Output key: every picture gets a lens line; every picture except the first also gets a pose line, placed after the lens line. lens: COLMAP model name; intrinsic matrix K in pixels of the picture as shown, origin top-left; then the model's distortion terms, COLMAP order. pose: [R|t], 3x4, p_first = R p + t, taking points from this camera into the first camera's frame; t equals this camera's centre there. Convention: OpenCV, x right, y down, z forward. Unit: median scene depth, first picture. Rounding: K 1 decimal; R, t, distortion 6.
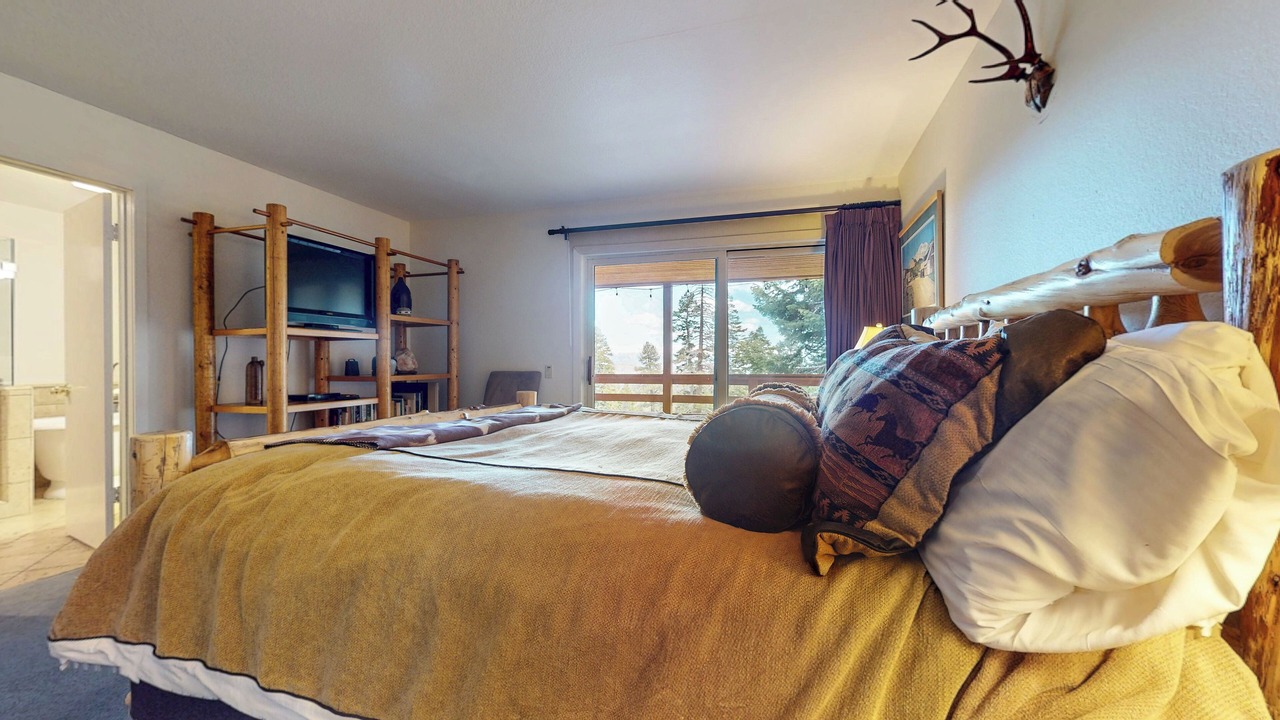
lens RADIAL K [[467.4, 0, 637.9], [0, 467.4, 363.8], [0, 0, 1]] dist [-0.001078, 0.000485]
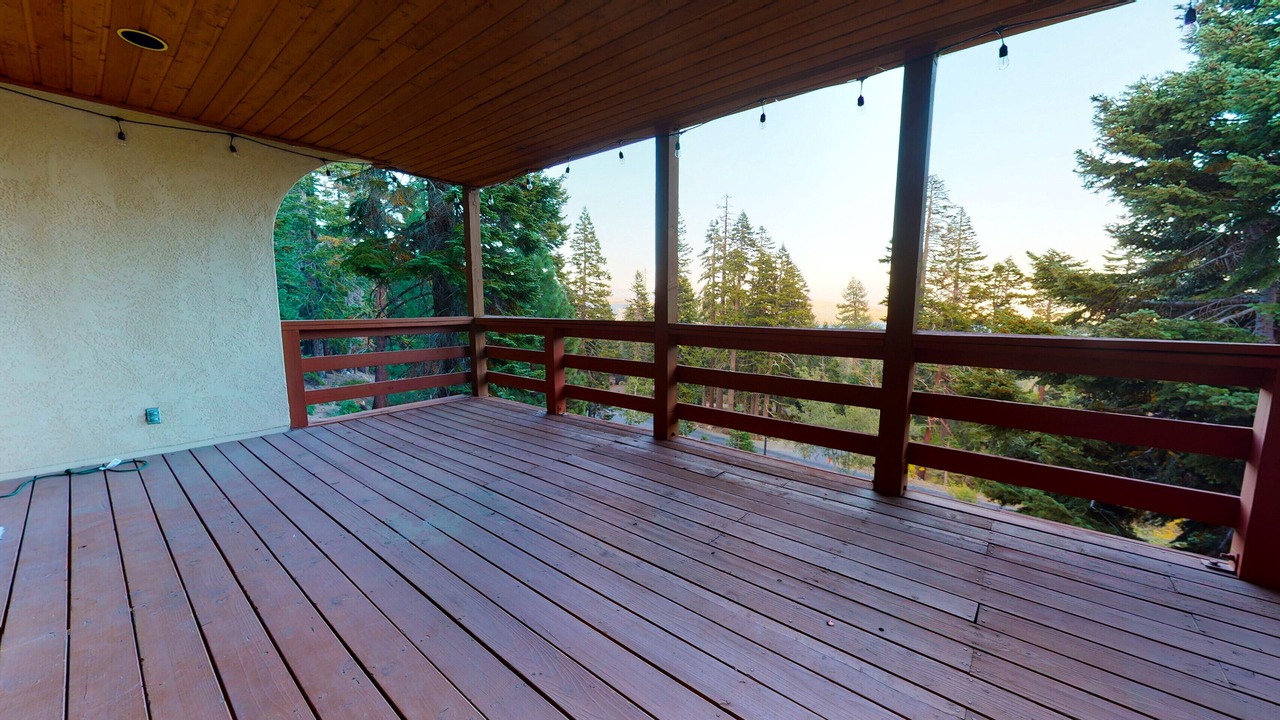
lens RADIAL K [[464.7, 0, 642.7], [0, 464.7, 358.5], [0, 0, 1]] dist [-0.000420, -0.000006]
pose [[0.921123, 0.043946, -0.386782, 0.024634], [0.004302, 0.992397, 0.123001, -0.028247], [0.389247, -0.114963, 0.913931, 0.653523]]
